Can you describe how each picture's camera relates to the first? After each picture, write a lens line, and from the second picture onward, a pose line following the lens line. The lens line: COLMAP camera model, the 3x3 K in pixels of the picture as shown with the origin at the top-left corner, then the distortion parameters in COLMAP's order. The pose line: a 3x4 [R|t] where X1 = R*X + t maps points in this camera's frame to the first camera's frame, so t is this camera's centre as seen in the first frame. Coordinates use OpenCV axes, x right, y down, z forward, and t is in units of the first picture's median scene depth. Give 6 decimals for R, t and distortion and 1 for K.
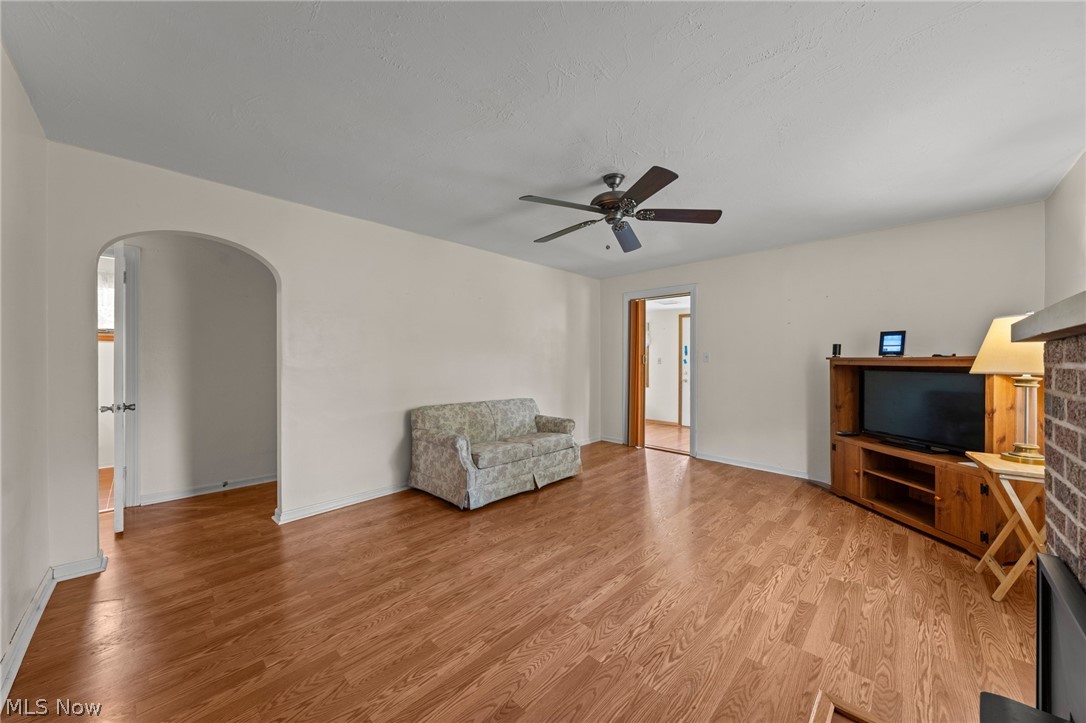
lens RADIAL K [[392.2, 0, 546.2], [0, 392.2, 365.3], [0, 0, 1]] dist [-0.002059, -0.000079]
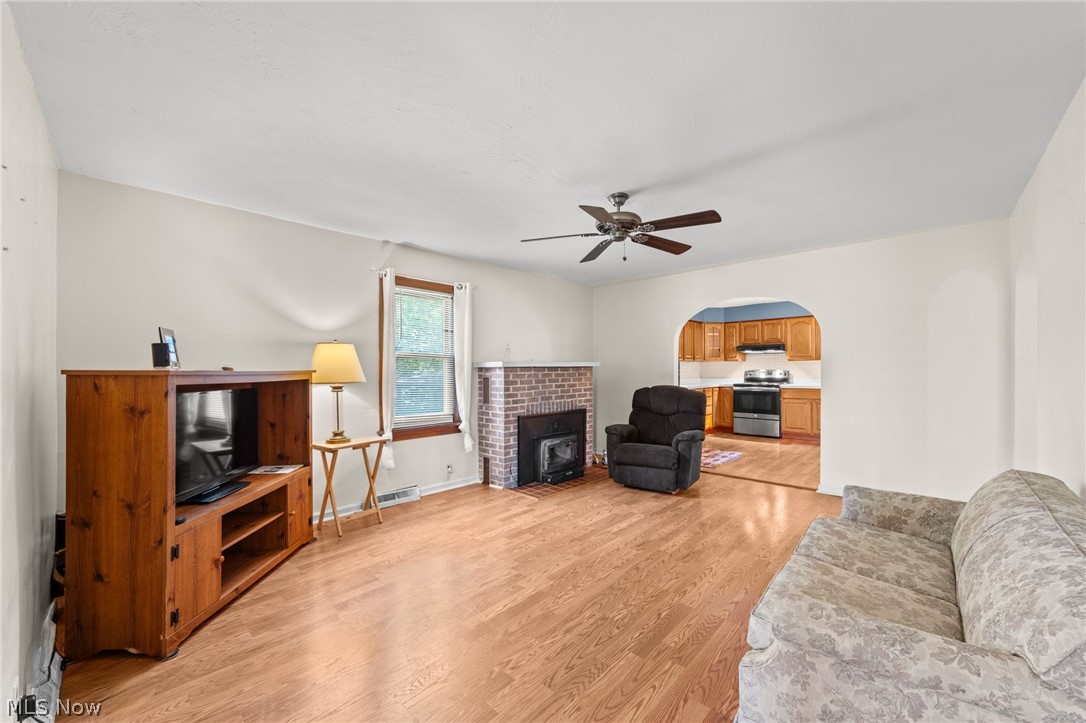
lens RADIAL K [[428.1, 0, 543.0], [0, 428.1, 361.5], [0, 0, 1]] dist [-0.000494, 0.000001]
pose [[-0.999991, 0.003377, -0.002638, 0.426157], [0.003390, 0.999982, -0.004958, -0.041531], [0.002622, -0.004967, -0.999984, 2.410801]]
